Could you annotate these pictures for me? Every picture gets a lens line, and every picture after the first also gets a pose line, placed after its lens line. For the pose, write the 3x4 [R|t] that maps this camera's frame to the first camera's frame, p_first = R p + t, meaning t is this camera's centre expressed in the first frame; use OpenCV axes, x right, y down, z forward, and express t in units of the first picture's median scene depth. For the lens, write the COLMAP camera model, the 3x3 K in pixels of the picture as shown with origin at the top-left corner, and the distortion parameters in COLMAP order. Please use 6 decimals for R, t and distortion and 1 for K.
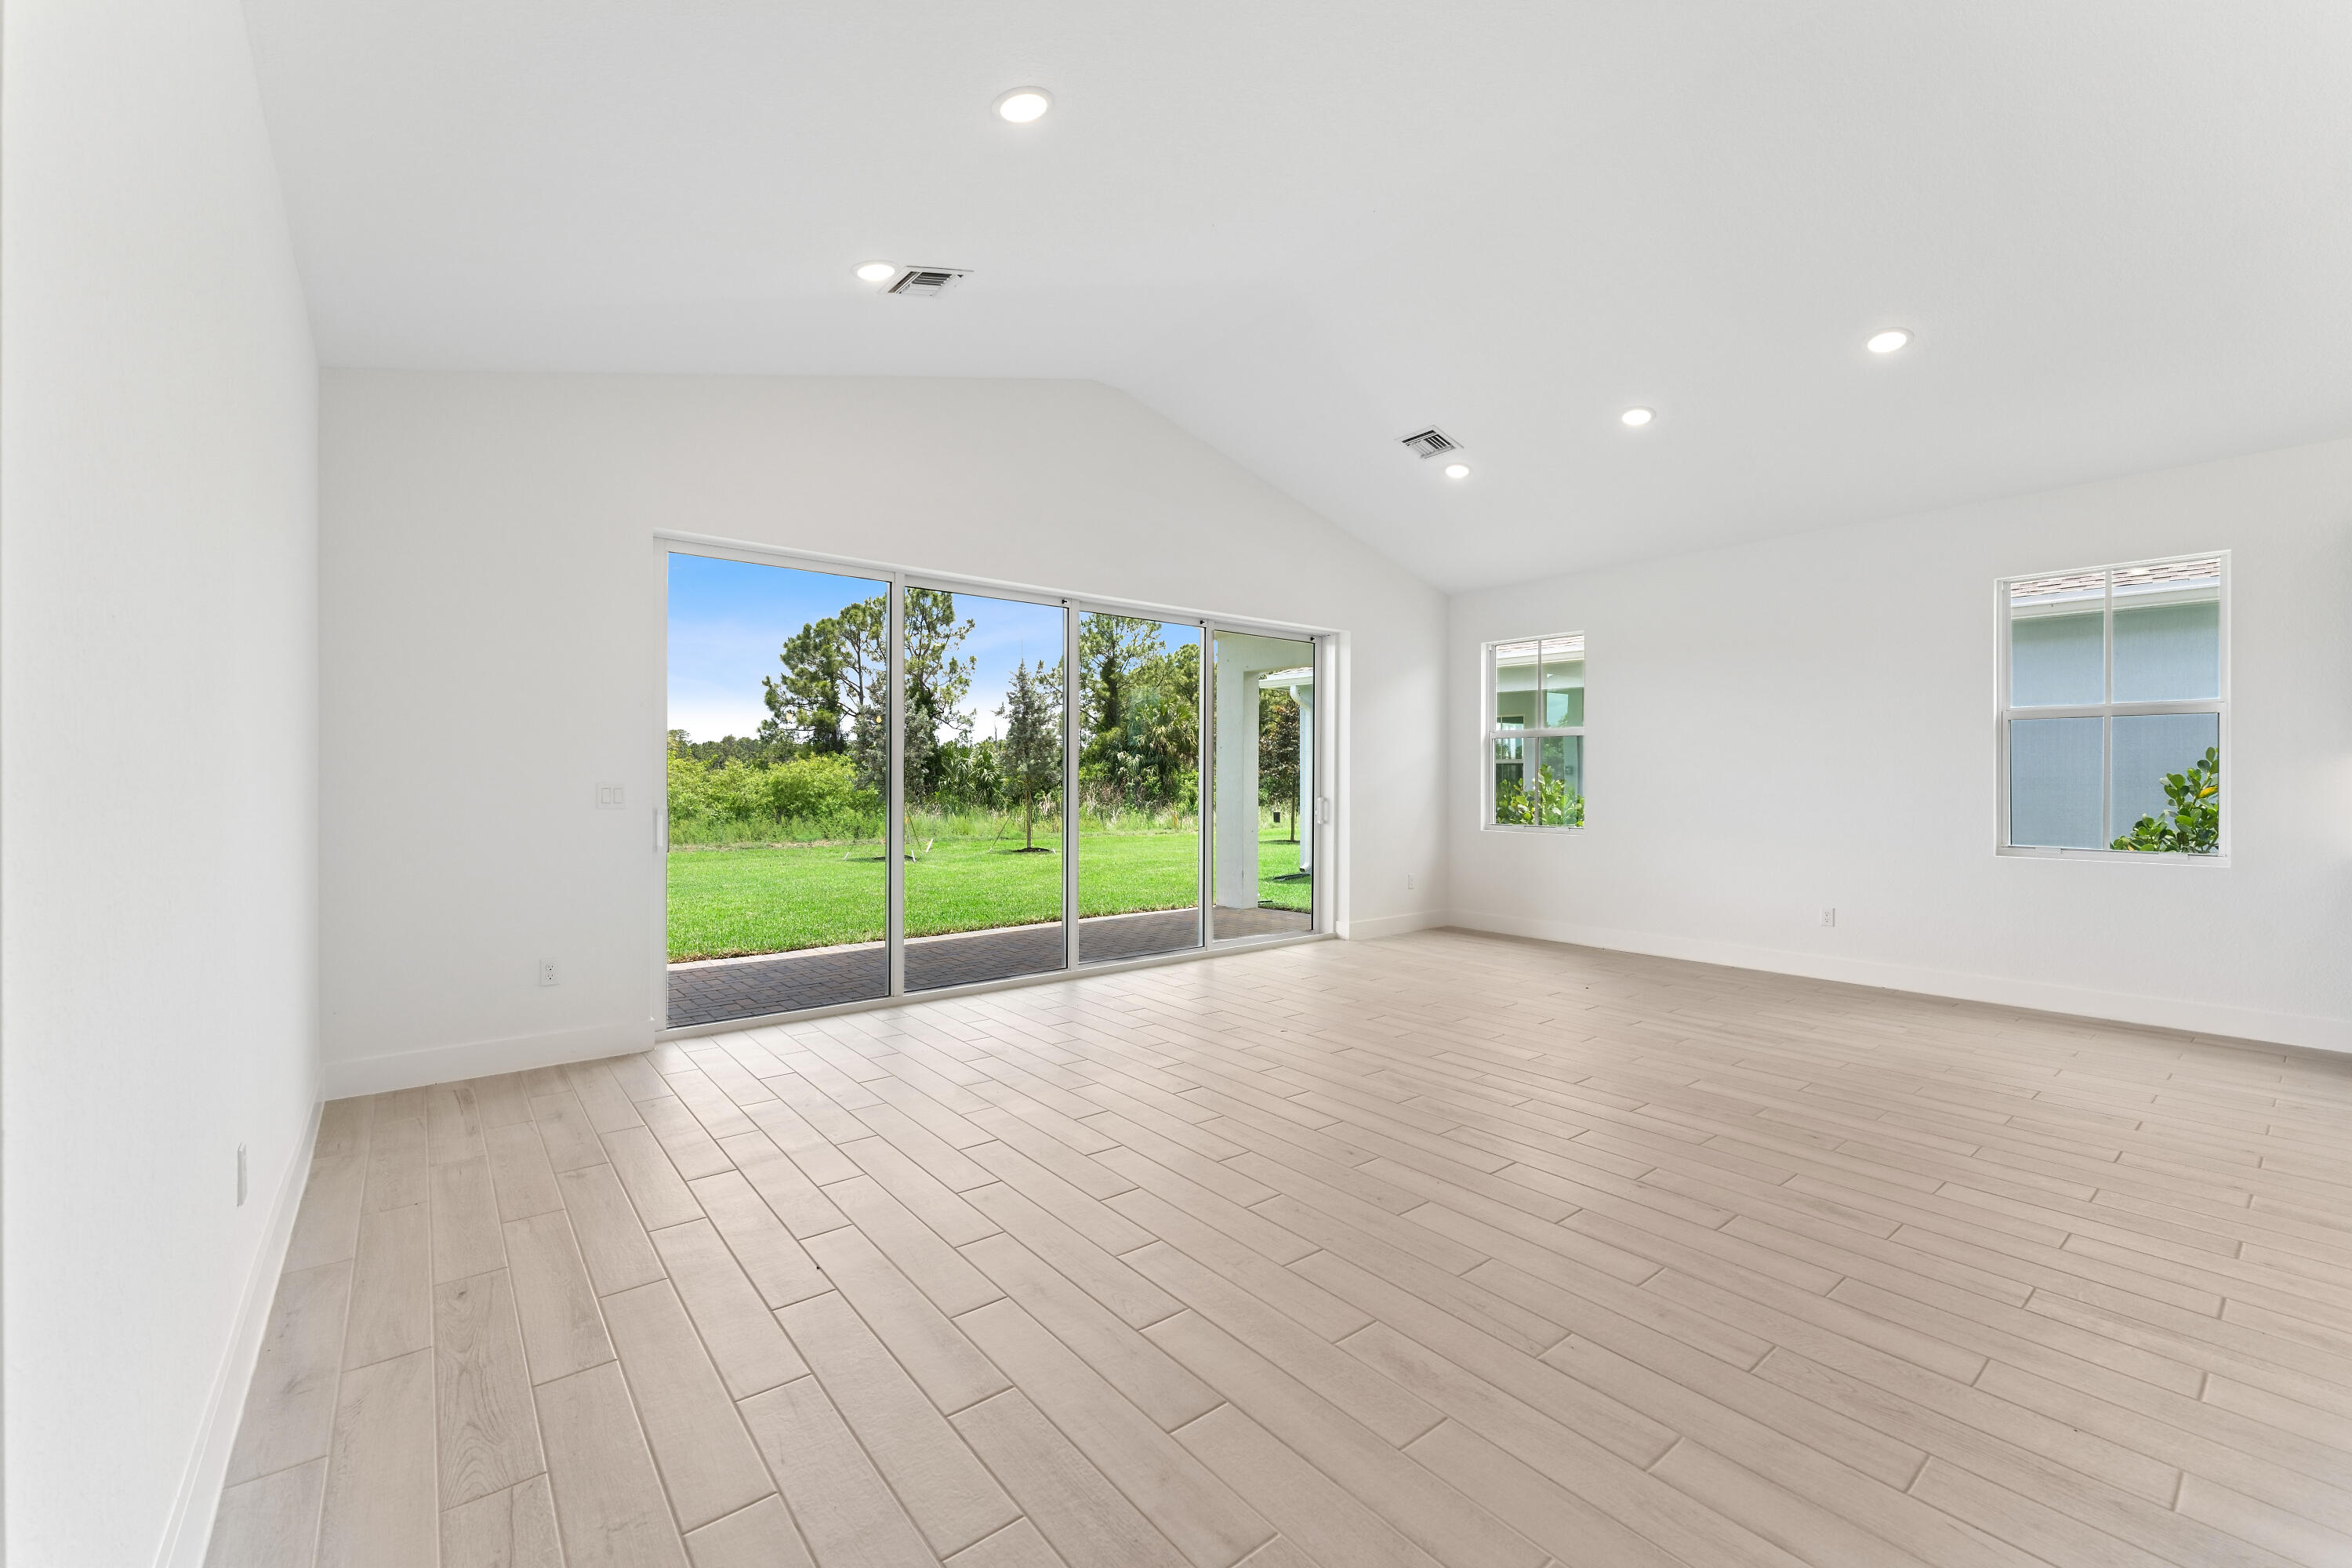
lens RADIAL K [[948.8, 0, 1166.4], [0, 948.8, 784.5], [0, 0, 1]] dist [-0.000709, 0.000505]
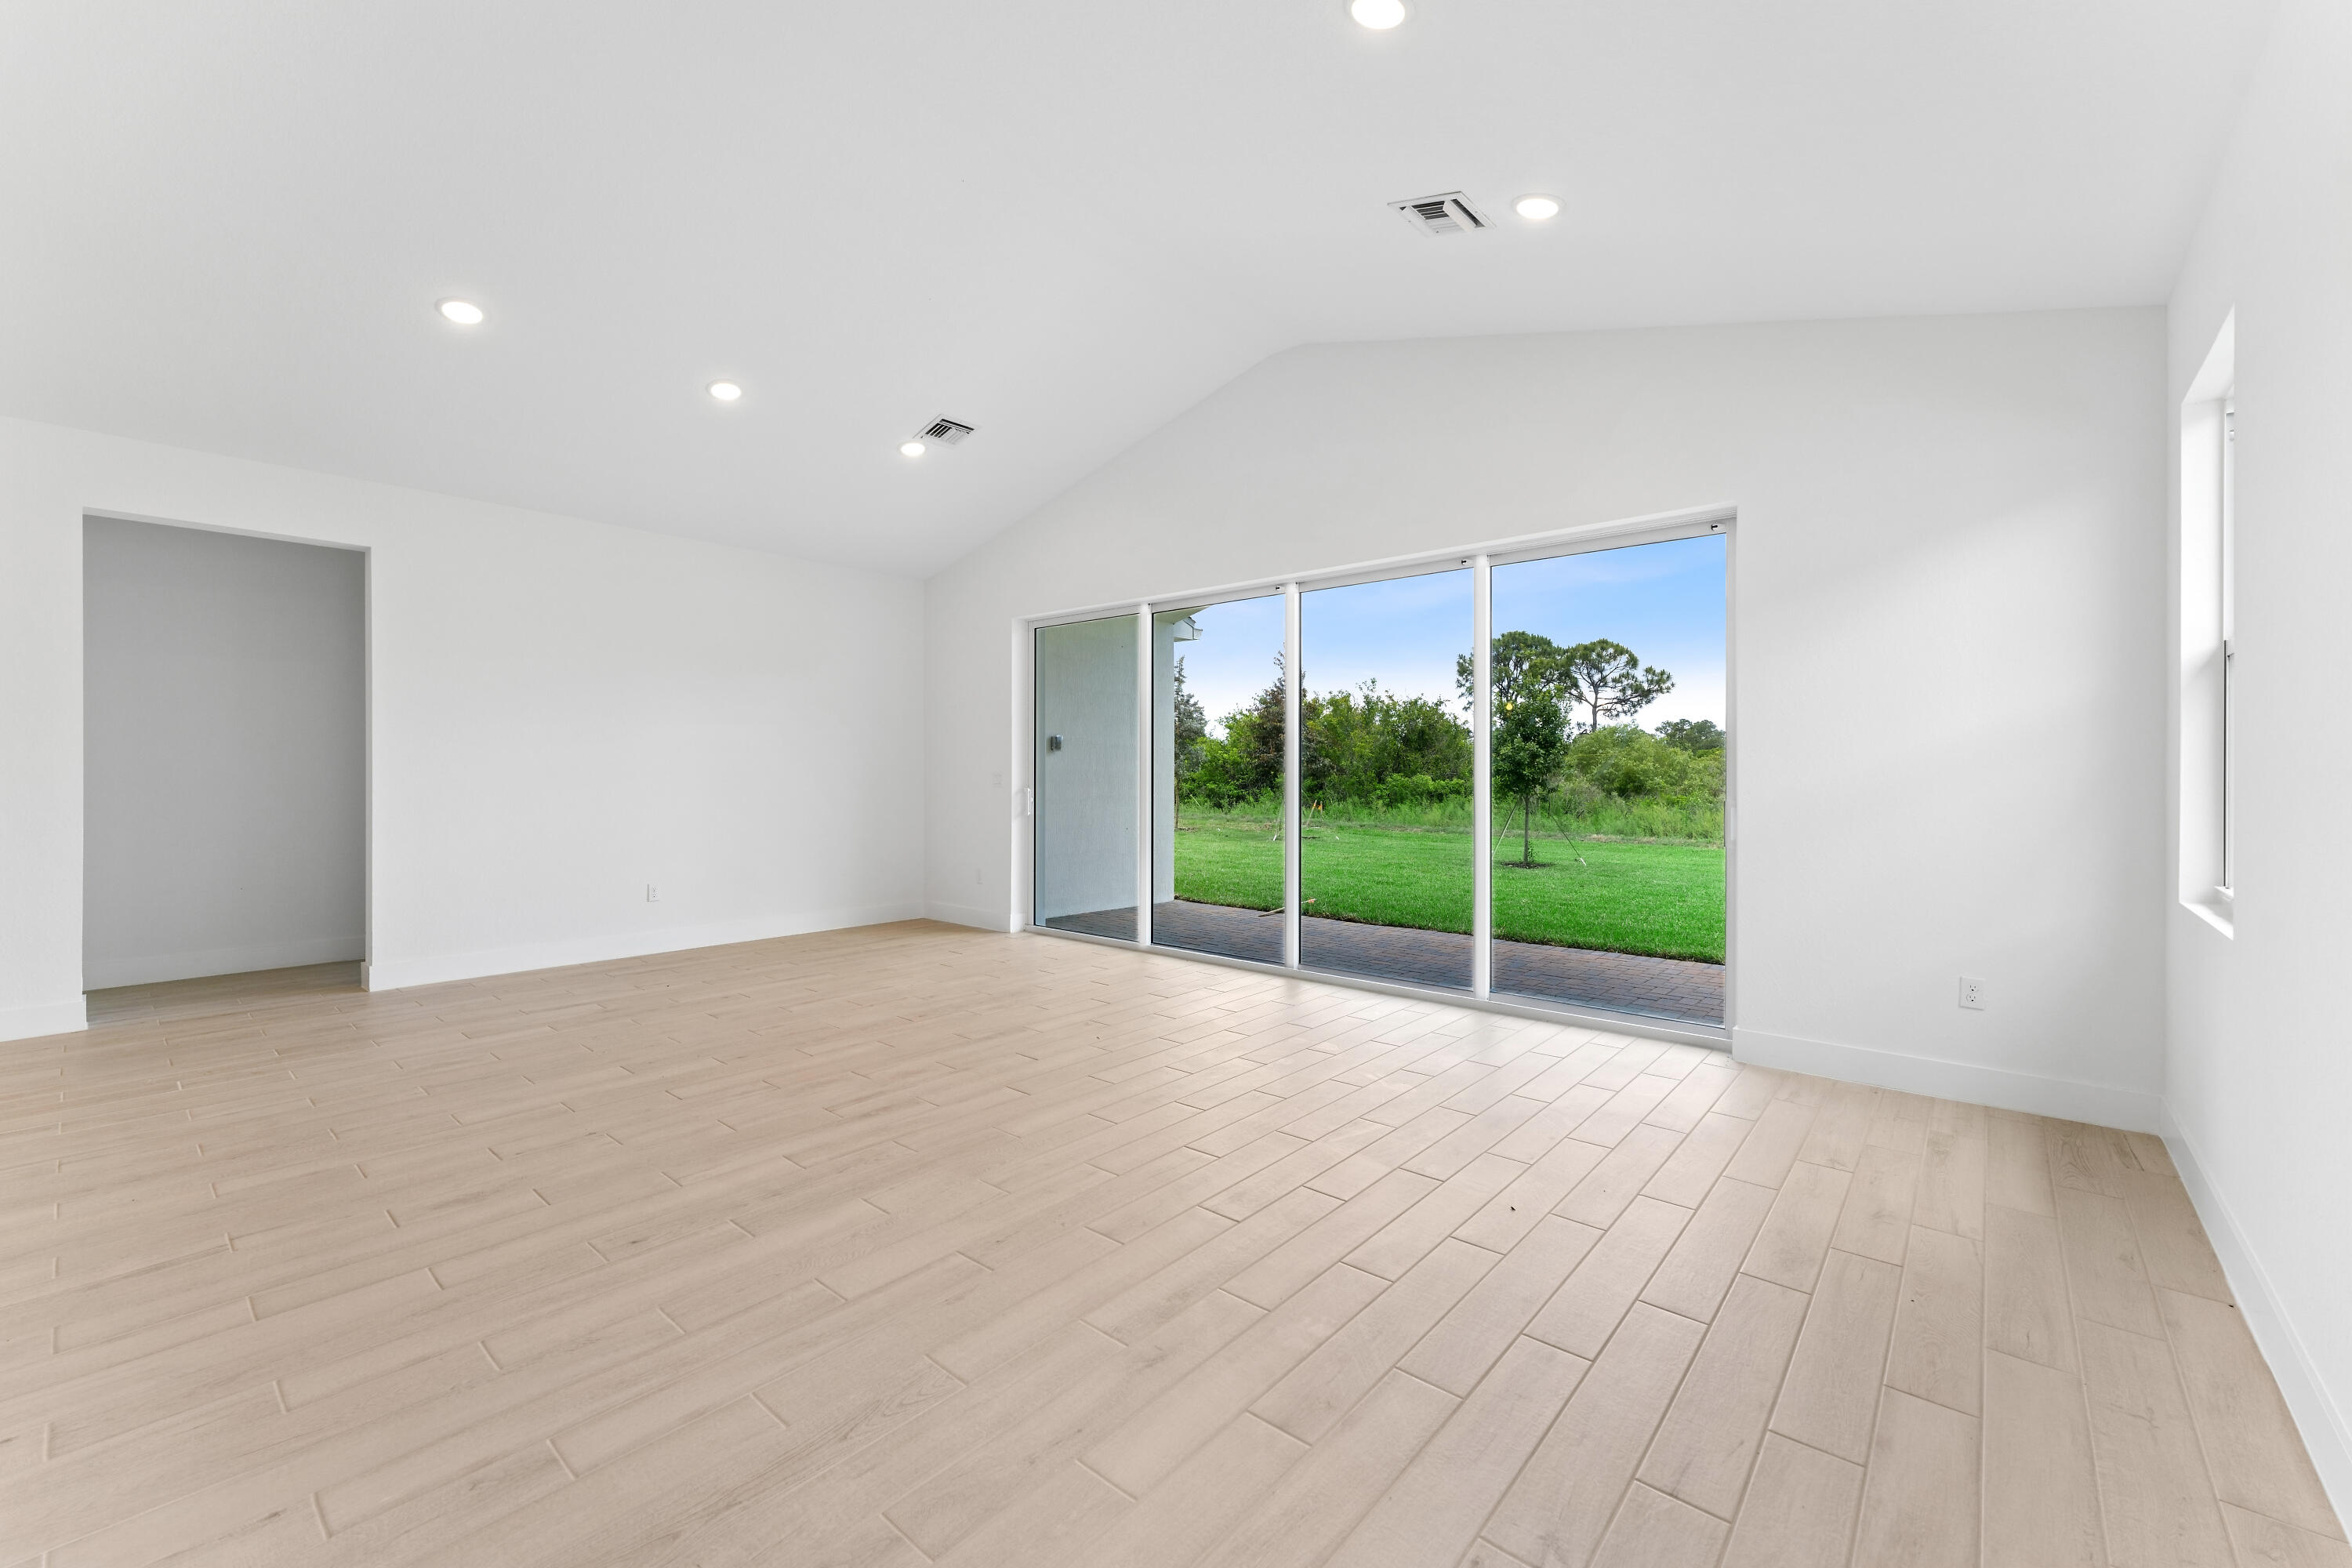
lens RADIAL K [[948.8, 0, 1170.5], [0, 948.8, 775.6], [0, 0, 1]] dist [-0.000709, 0.000505]
pose [[0.184483, 0.001938, -0.982834, 0.177432], [-0.005715, 0.999983, 0.000899, 0.000020], [0.982819, 0.005451, 0.184491, 0.151237]]
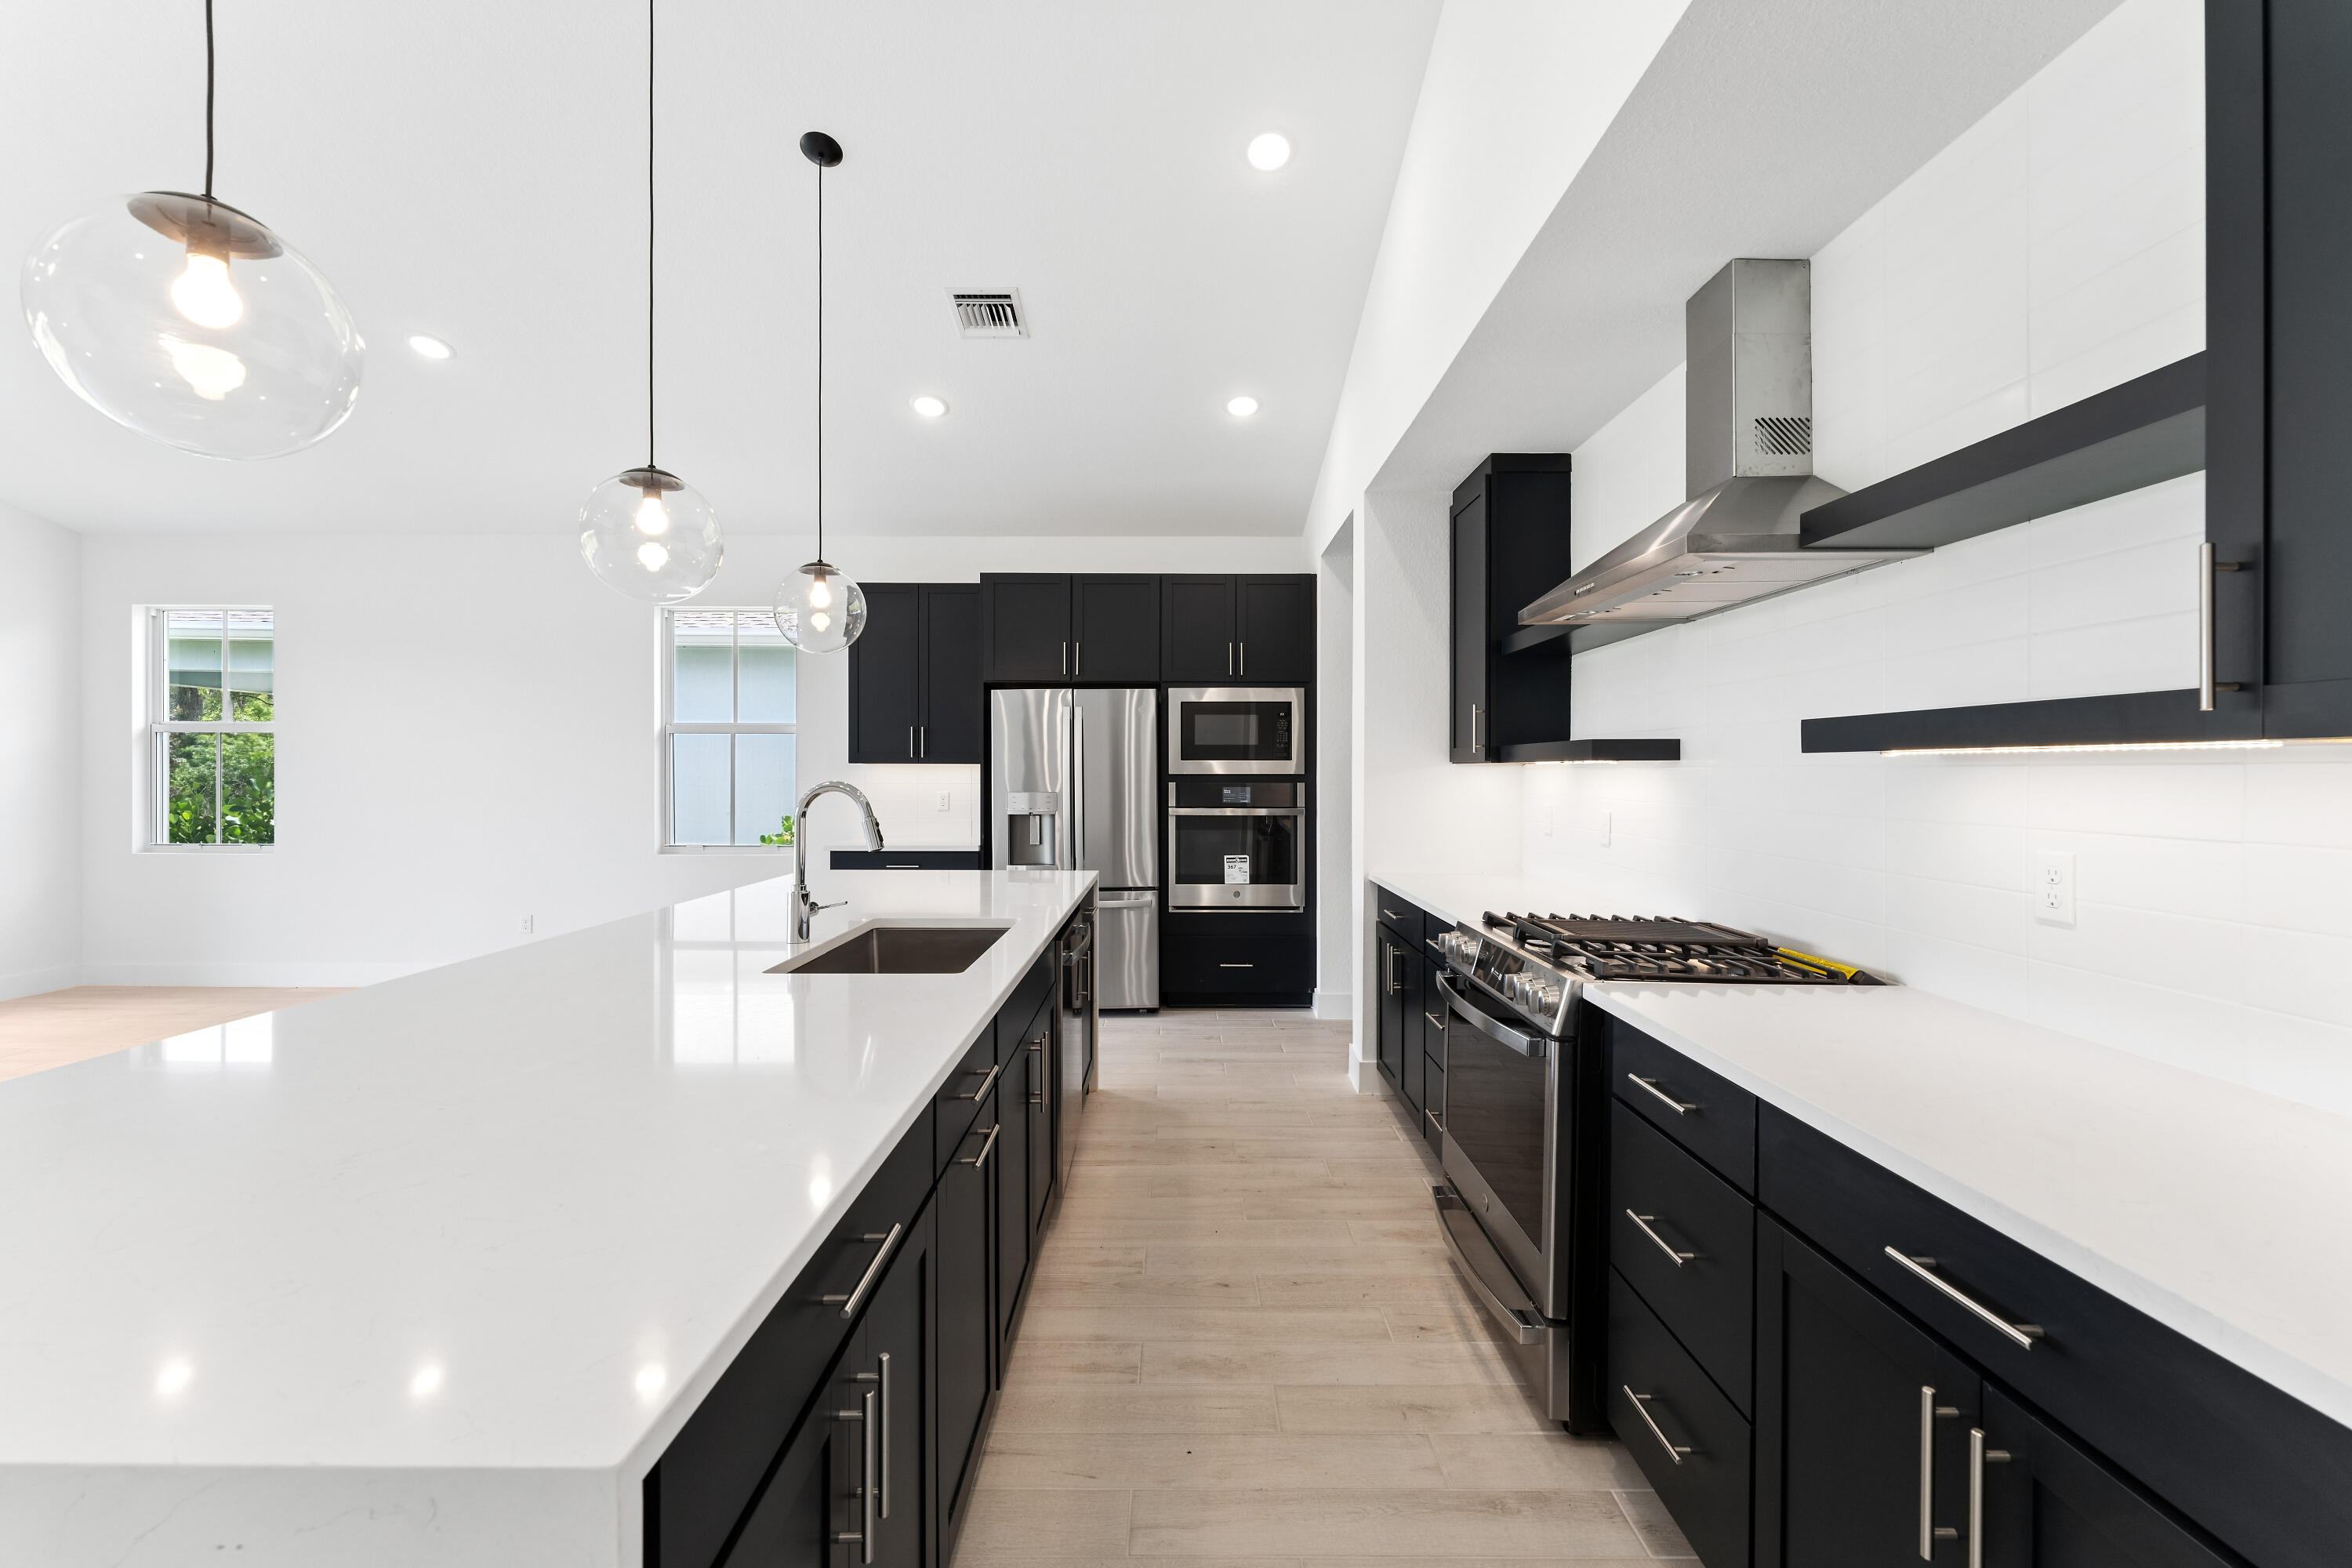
lens RADIAL K [[948.8, 0, 1182.7], [0, 948.8, 774.6], [0, 0, 1]] dist [-0.000709, 0.000505]
pose [[0.620671, -0.002429, 0.784068, 0.072960], [0.002431, 0.999996, 0.001173, -0.003650], [-0.784068, 0.001178, 0.620674, -0.034902]]
